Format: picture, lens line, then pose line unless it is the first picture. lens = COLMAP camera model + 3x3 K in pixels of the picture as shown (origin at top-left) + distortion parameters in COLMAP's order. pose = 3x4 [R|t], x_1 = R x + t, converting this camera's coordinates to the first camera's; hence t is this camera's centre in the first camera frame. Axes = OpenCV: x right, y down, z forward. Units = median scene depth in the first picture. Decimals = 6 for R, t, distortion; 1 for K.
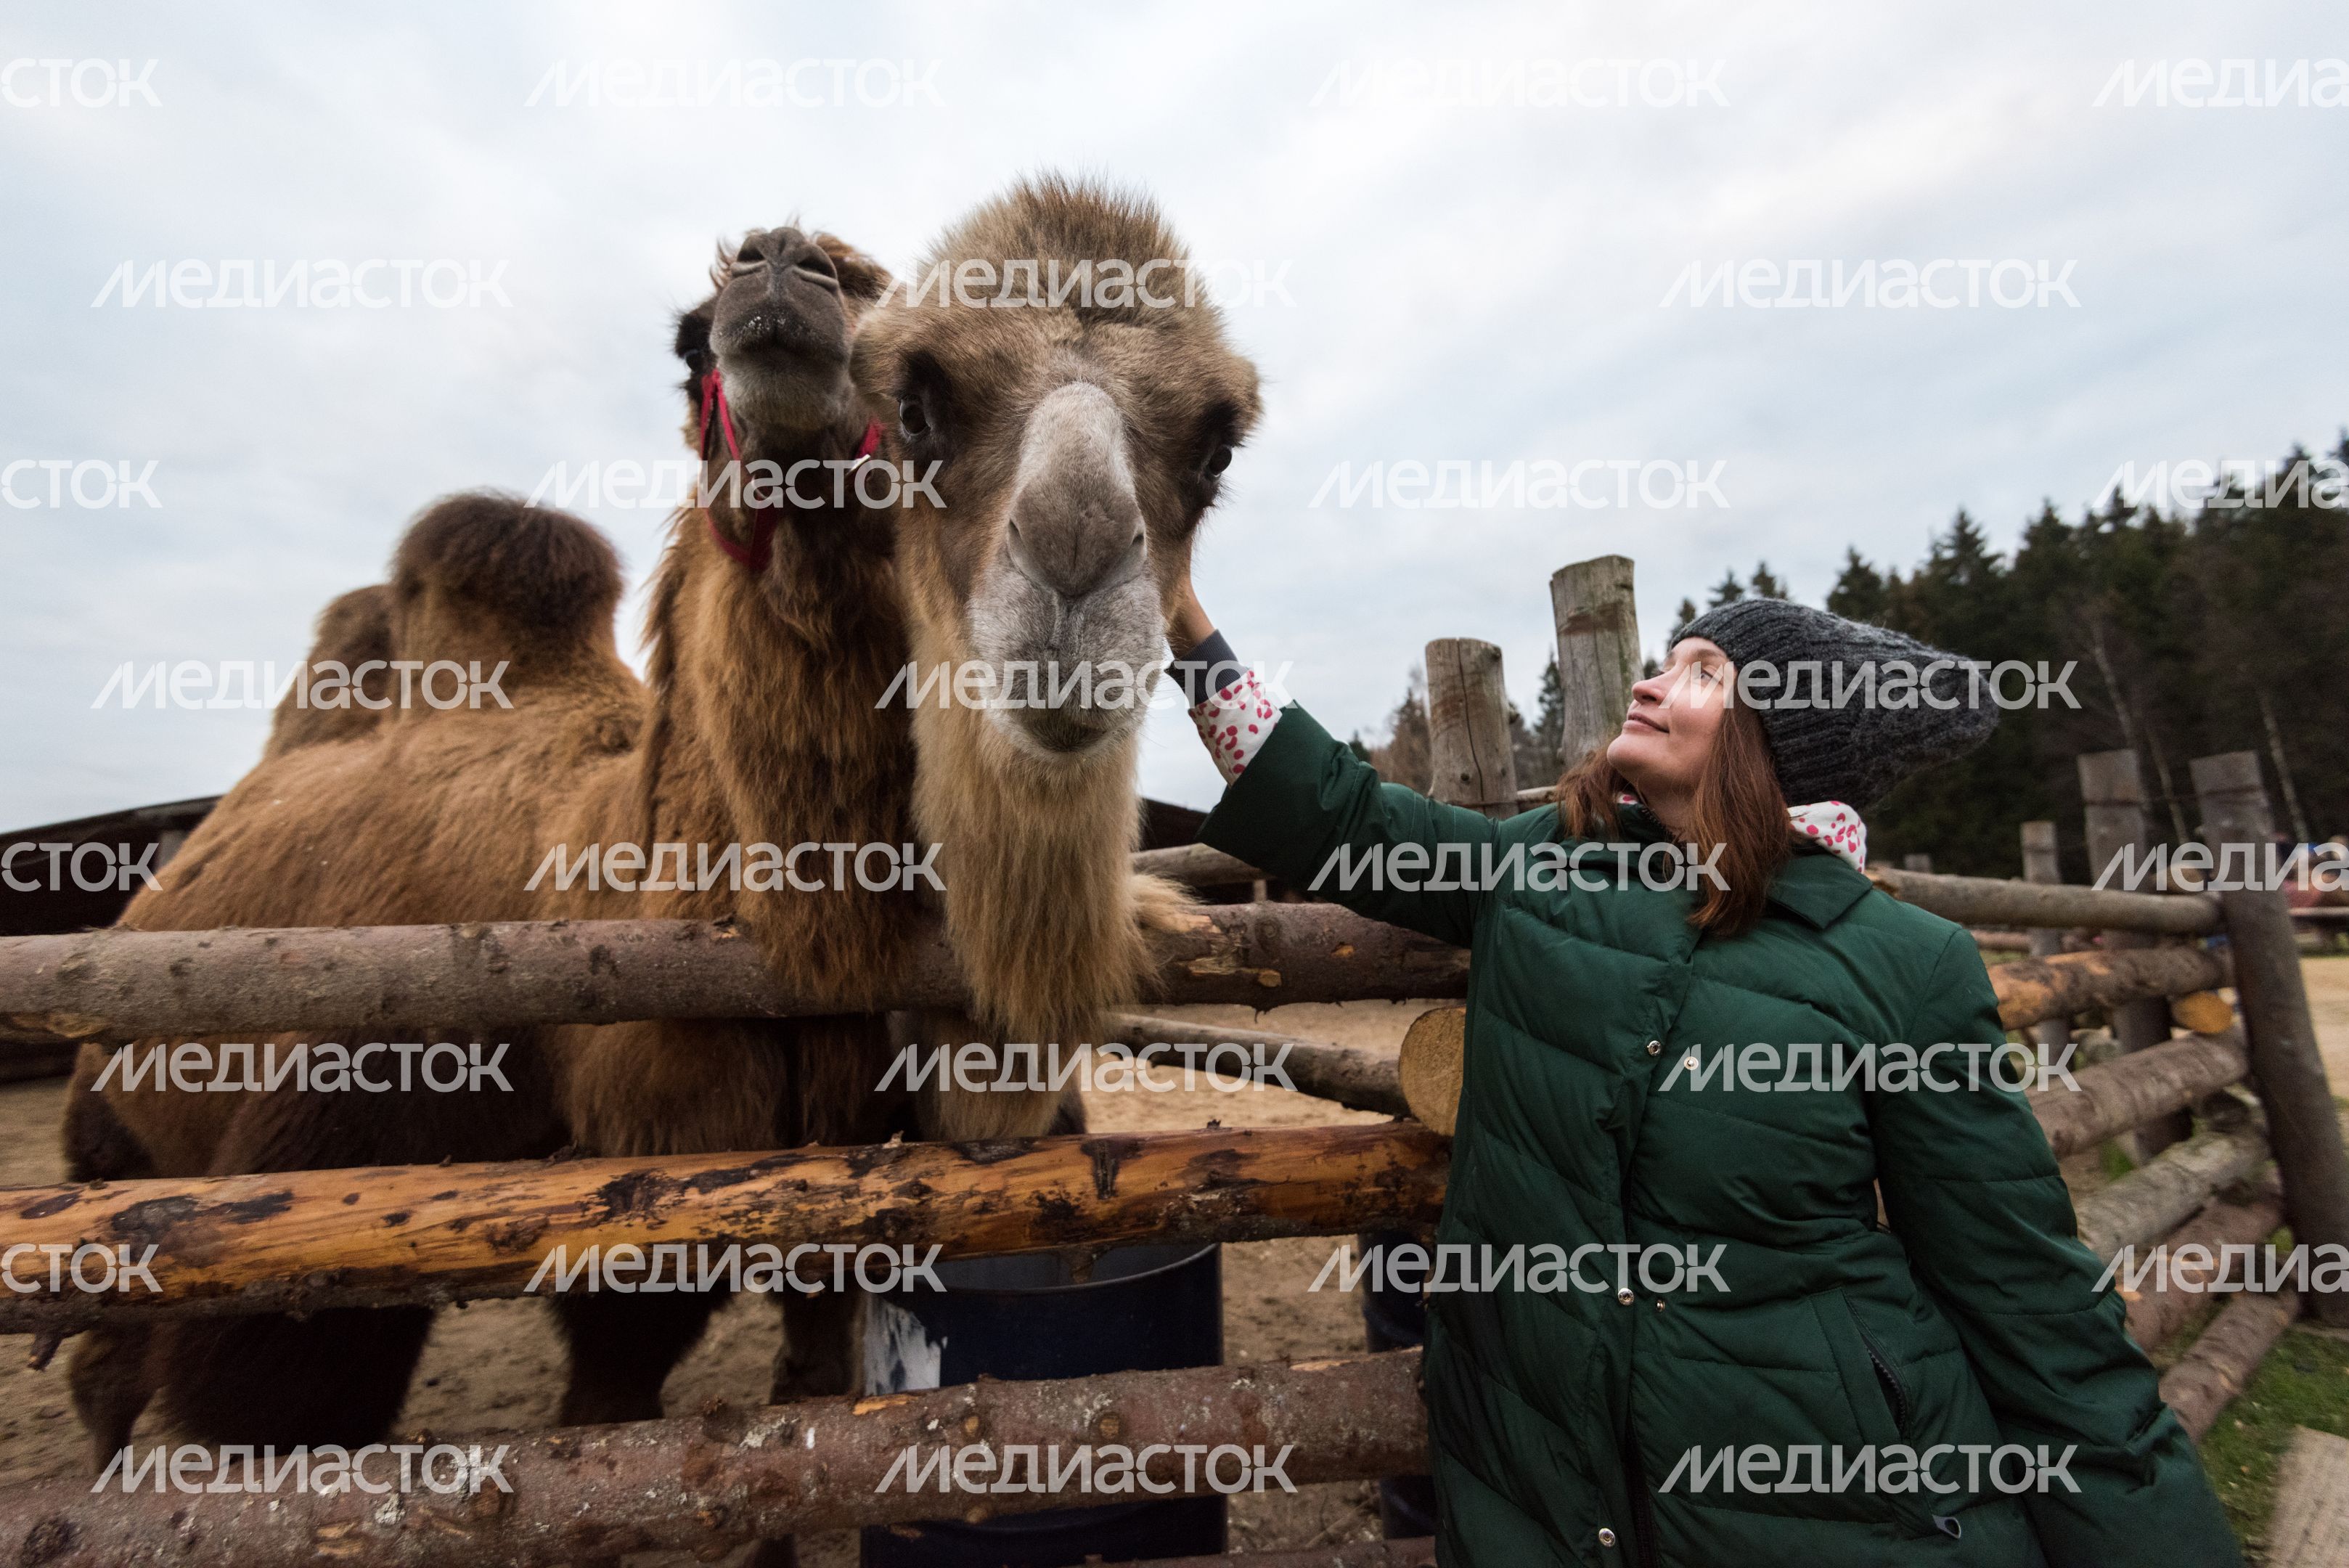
lens RADIAL K [[1082.9, 0, 1174.5], [0, 1082.9, 784.0], [0, 0, 1]] dist [-0.000525, 0.000232]
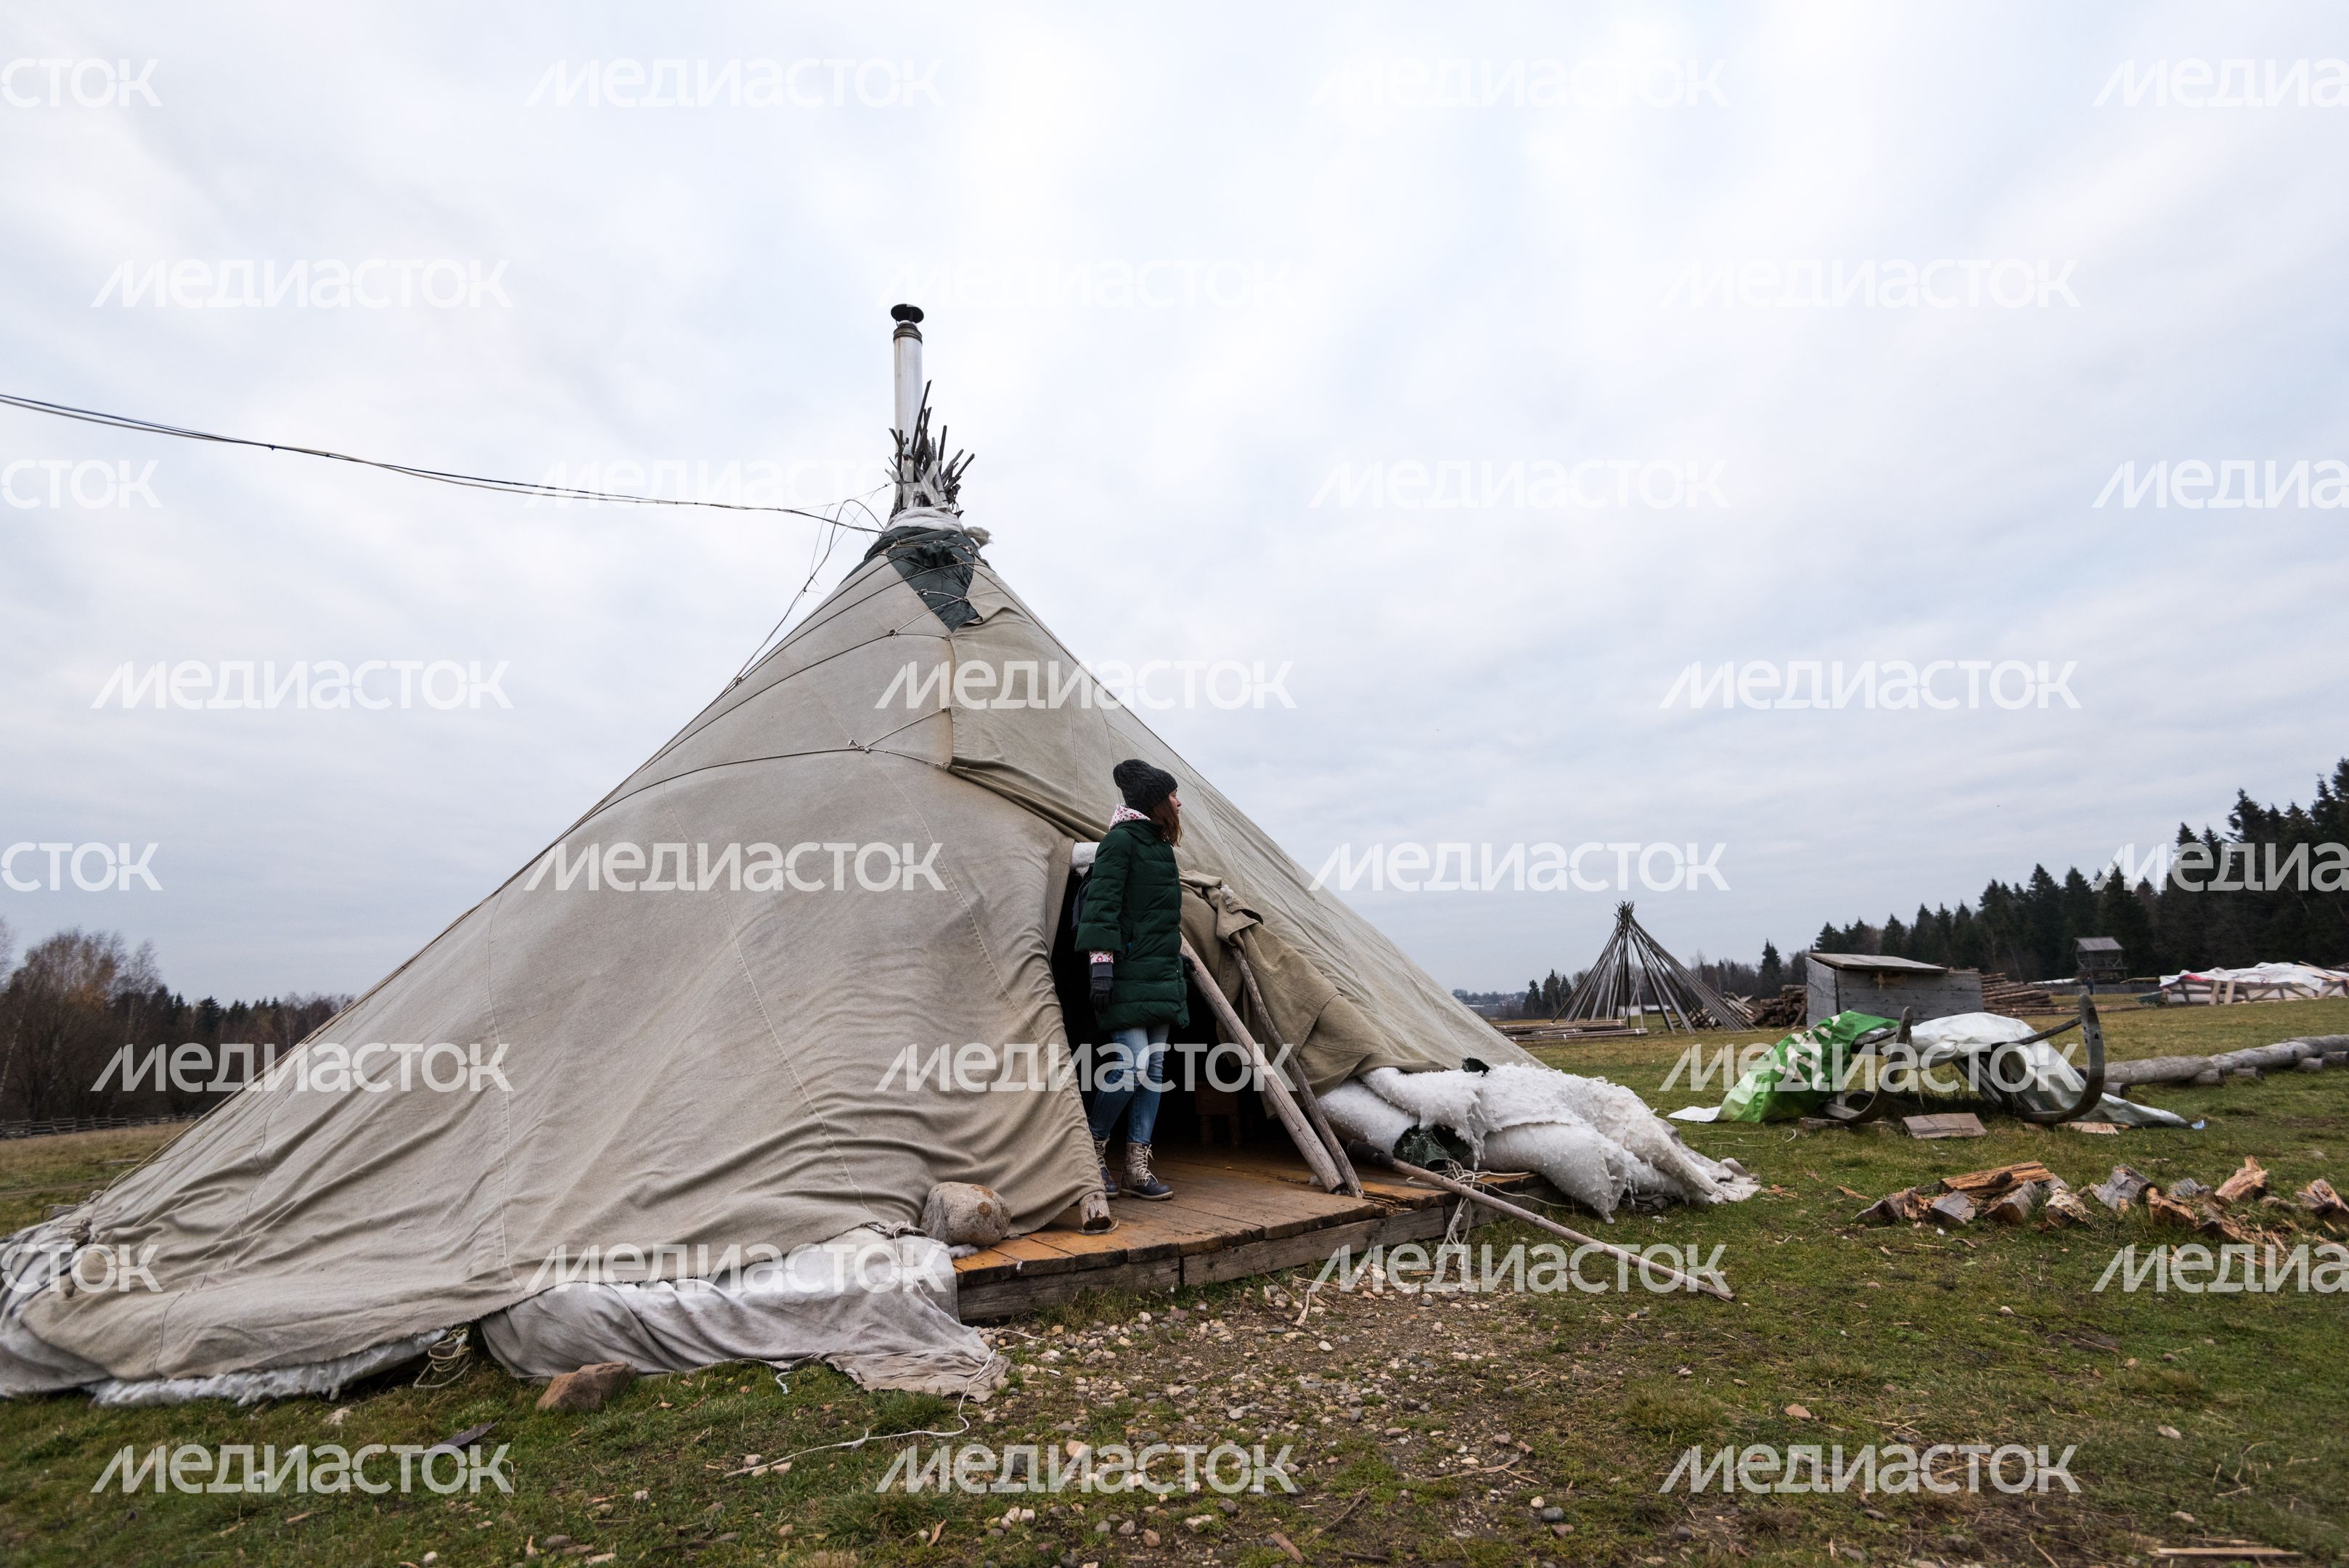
lens RADIAL K [[1082.9, 0, 1174.5], [0, 1082.9, 784.0], [0, 0, 1]] dist [-0.000525, 0.000232]
pose [[1.000000, -0.000123, -0.000032, 0.000032], [0.000123, 1.000000, 0.000400, -0.372395], [0.000032, -0.000400, 1.000000, 0.000044]]
